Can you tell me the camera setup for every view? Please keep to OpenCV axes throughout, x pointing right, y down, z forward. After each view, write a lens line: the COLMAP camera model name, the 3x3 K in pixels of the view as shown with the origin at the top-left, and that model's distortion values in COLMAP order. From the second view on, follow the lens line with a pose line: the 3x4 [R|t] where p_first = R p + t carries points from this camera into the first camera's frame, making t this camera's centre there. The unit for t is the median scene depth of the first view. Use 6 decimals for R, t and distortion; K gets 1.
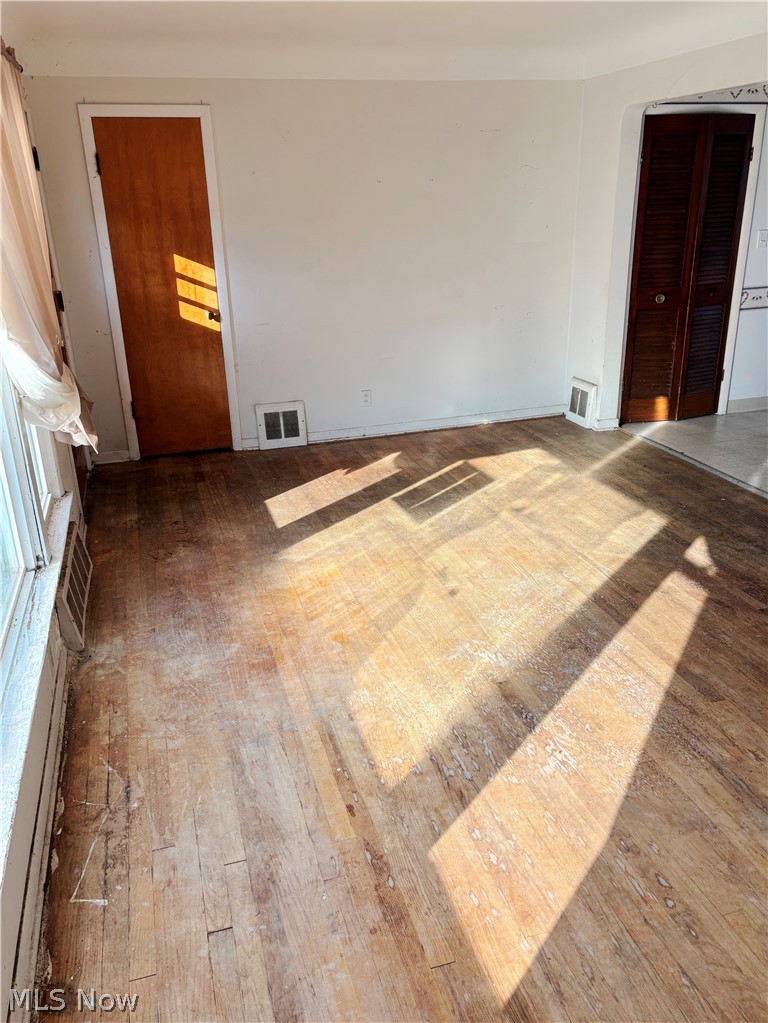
lens RADIAL K [[805.8, 0, 384.0], [0, 805.8, 511.5], [0, 0, 1]] dist [0.073941, -0.084281]
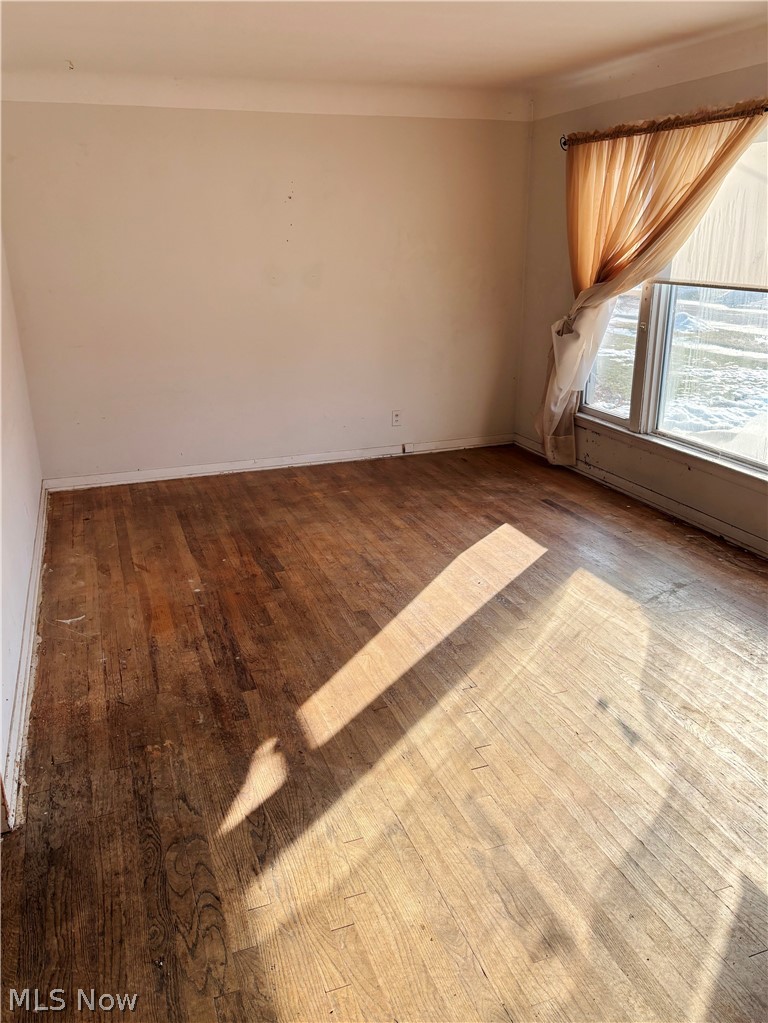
lens RADIAL K [[805.8, 0, 384.0], [0, 805.8, 511.5], [0, 0, 1]] dist [0.073941, -0.084281]
pose [[-0.997495, 0.052218, -0.047721, 0.382850], [0.008835, 0.761286, 0.648356, -0.665152], [0.070185, 0.646310, -0.759841, 1.703209]]
